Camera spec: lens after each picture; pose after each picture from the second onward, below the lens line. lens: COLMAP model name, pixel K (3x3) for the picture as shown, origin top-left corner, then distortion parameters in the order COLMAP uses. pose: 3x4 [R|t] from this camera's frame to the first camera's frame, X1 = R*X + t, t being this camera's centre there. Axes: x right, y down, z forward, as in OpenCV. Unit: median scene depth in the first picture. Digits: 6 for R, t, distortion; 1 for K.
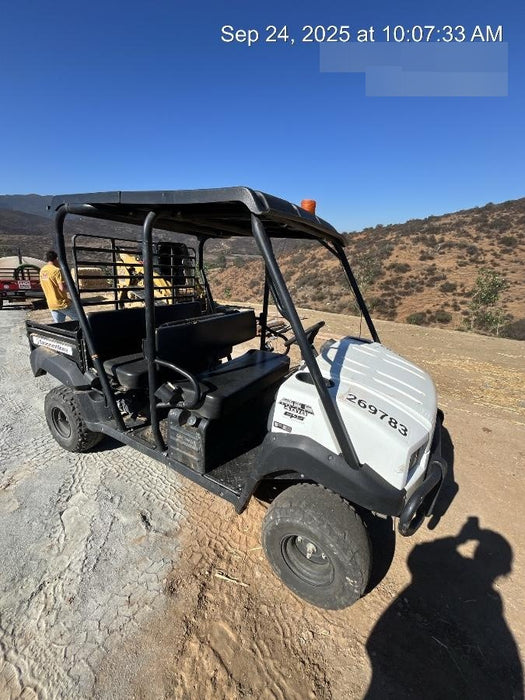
lens RADIAL K [[284.3, 0, 264.3], [0, 284.3, 347.2], [0, 0, 1]] dist [-0.001344, -0.000410]
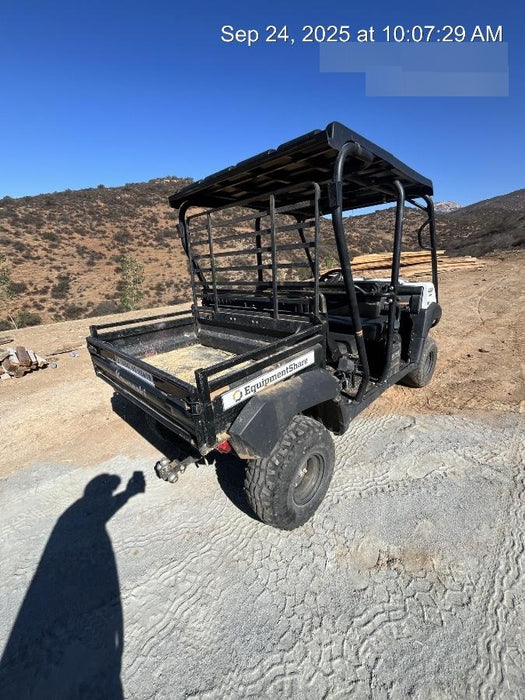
lens RADIAL K [[284.3, 0, 264.3], [0, 284.3, 347.2], [0, 0, 1]] dist [-0.001344, -0.000410]
pose [[0.245993, -0.352381, 0.902948, -1.181330], [0.341522, 0.903342, 0.259492, -0.200803], [-0.907111, 0.244544, 0.342562, 0.775411]]
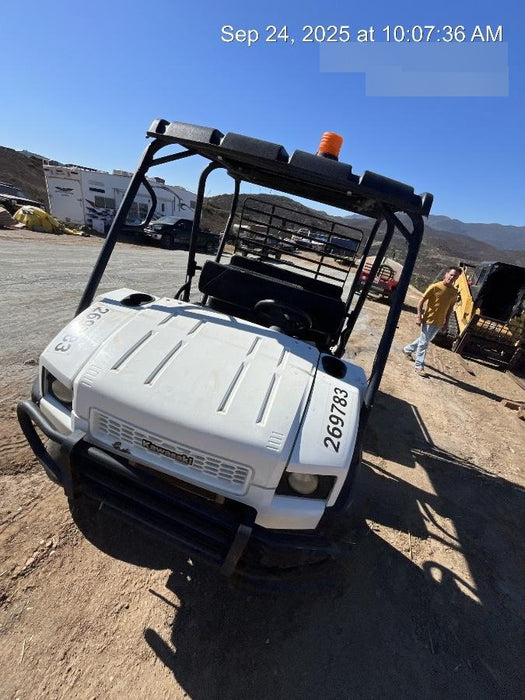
lens RADIAL K [[284.3, 0, 264.3], [0, 284.3, 347.2], [0, 0, 1]] dist [-0.001344, -0.000410]
pose [[0.289737, 0.412714, -0.863551, 0.712511], [-0.485389, 0.840977, 0.239069, -0.117950], [0.824894, 0.349891, 0.443989, 0.549307]]
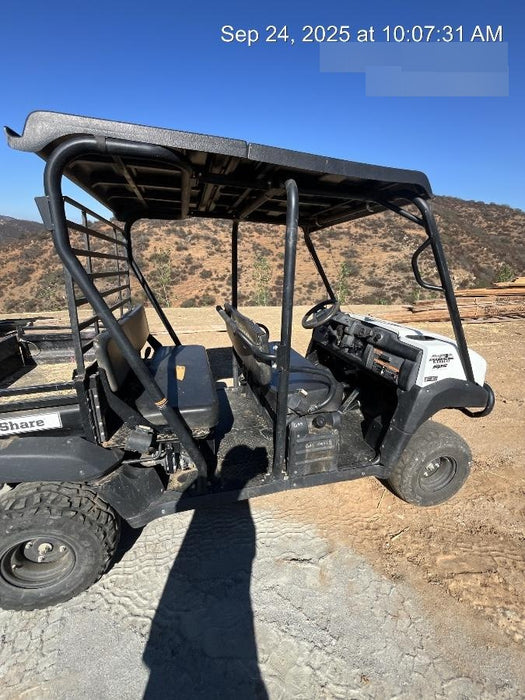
lens RADIAL K [[284.3, 0, 264.3], [0, 284.3, 347.2], [0, 0, 1]] dist [-0.001344, -0.000410]
pose [[0.707812, -0.243226, 0.663207, -0.651361], [0.225043, 0.967577, 0.114673, -0.082192], [-0.669596, 0.068083, 0.739599, 0.301284]]
